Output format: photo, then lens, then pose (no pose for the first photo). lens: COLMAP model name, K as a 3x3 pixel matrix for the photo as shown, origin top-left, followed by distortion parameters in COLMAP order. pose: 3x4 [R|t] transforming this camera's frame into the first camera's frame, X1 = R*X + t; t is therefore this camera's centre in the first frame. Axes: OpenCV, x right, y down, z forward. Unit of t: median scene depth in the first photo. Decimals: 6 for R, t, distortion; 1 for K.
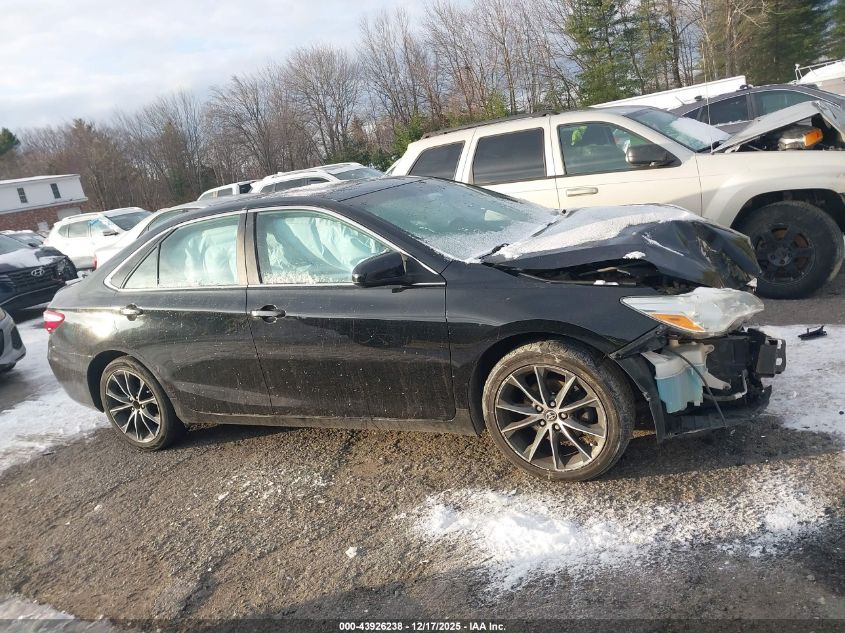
lens RADIAL K [[663.7, 0, 419.4], [0, 663.7, 319.3], [0, 0, 1]] dist [0.008151, 0.001185]
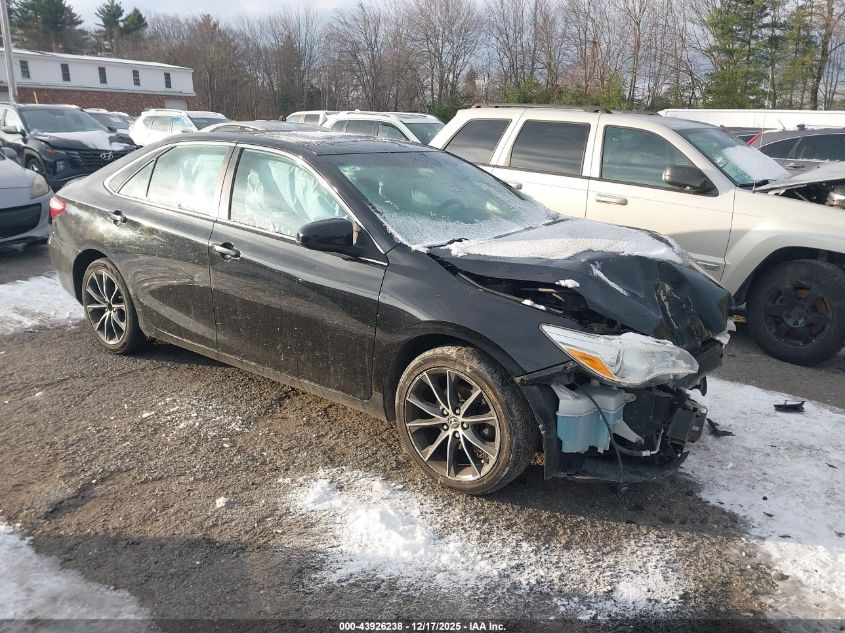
lens RADIAL K [[663.7, 0, 419.4], [0, 663.7, 319.3], [0, 0, 1]] dist [0.008151, 0.001185]
pose [[0.966413, 0.241172, -0.088777, 0.160473], [-0.235049, 0.969154, 0.074109, -0.049720], [0.103912, -0.050753, 0.993291, 0.029304]]
